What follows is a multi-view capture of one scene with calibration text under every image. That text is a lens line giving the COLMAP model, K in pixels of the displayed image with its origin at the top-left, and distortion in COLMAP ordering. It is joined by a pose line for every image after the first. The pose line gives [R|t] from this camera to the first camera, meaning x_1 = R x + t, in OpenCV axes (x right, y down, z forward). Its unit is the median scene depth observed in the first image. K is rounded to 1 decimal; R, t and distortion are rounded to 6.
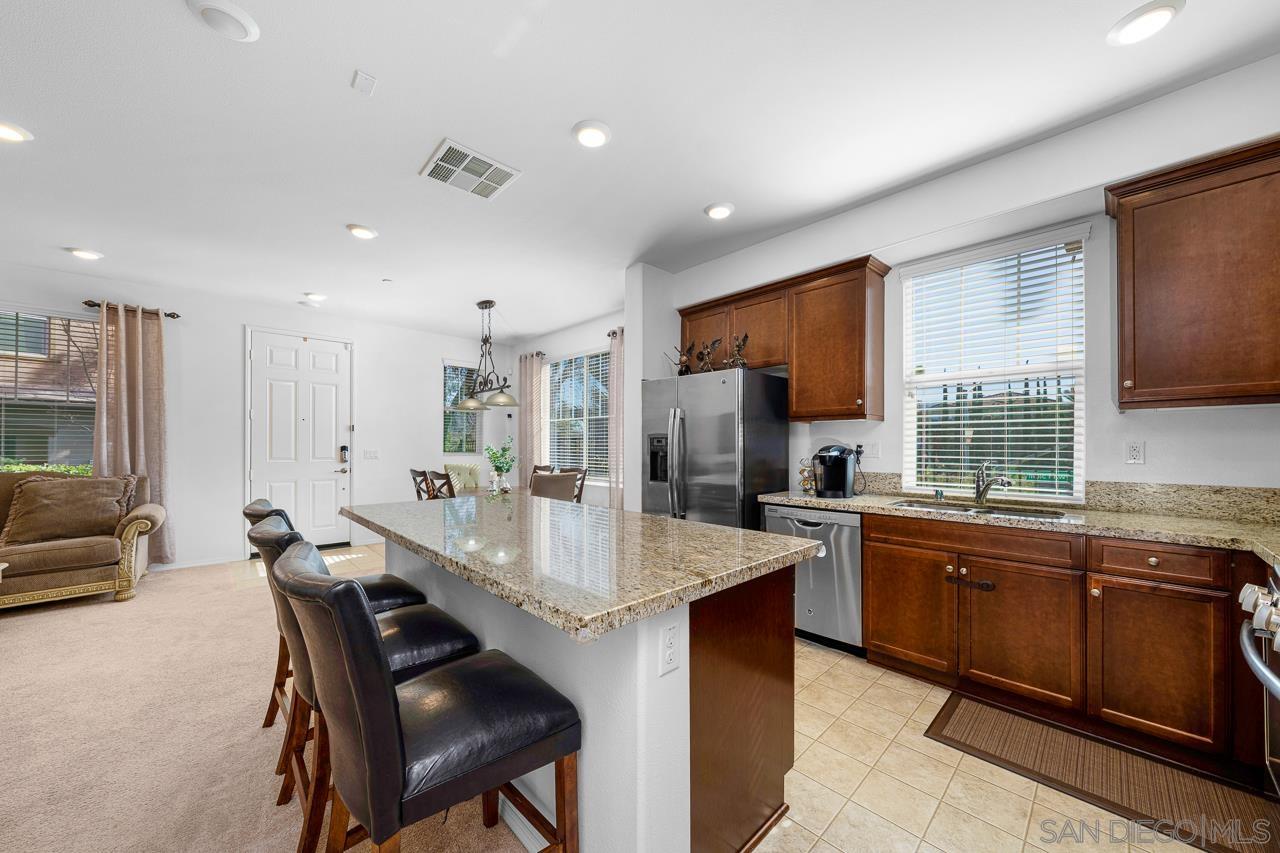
lens RADIAL K [[450.5, 0, 644.5], [0, 450.5, 444.9], [0, 0, 1]] dist [-0.002165, -0.000091]
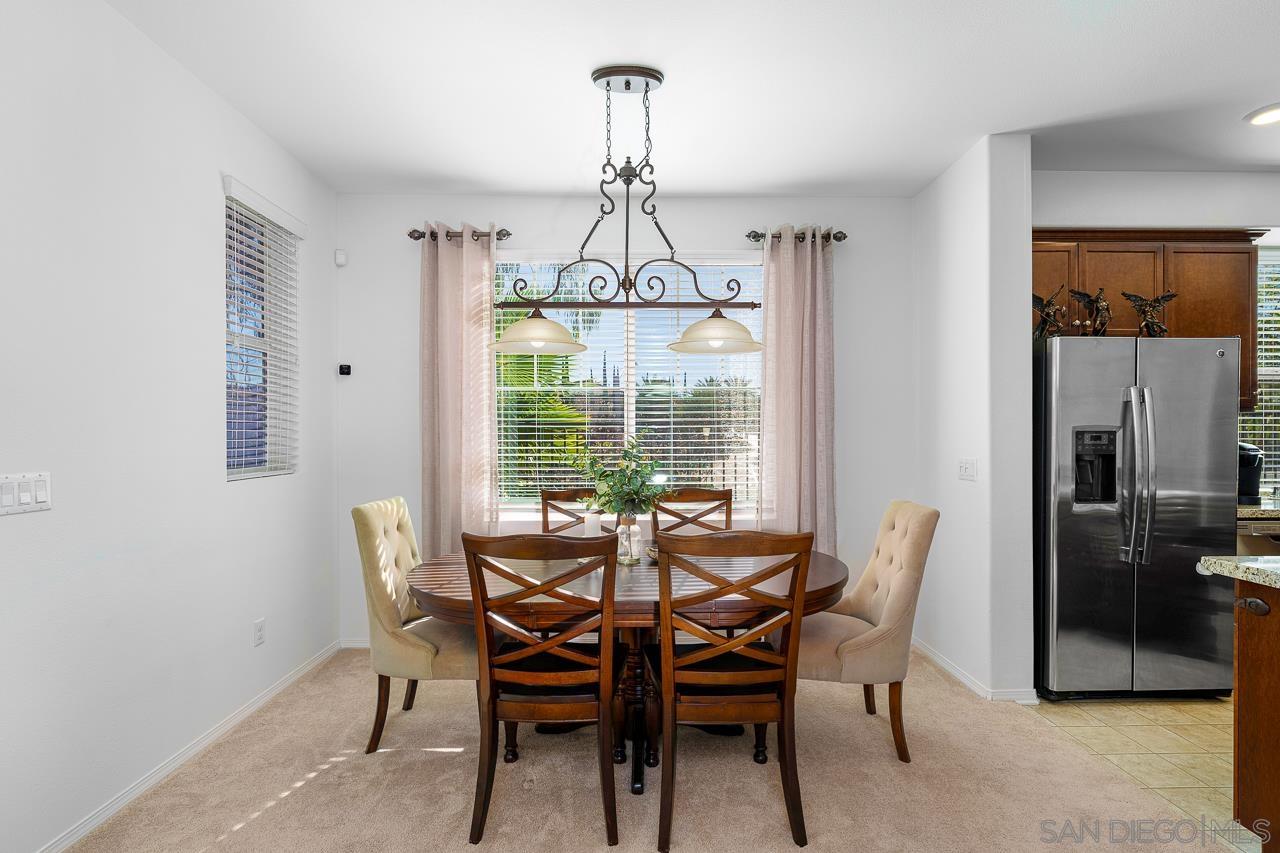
lens RADIAL K [[588.5, 0, 638.7], [0, 588.5, 443.1], [0, 0, 1]] dist [-0.002459, -0.000368]
pose [[0.686771, -0.011923, 0.726776, -0.976341], [0.003203, 0.999905, 0.013377, -0.013715], [-0.726867, -0.006859, 0.686744, 0.894868]]
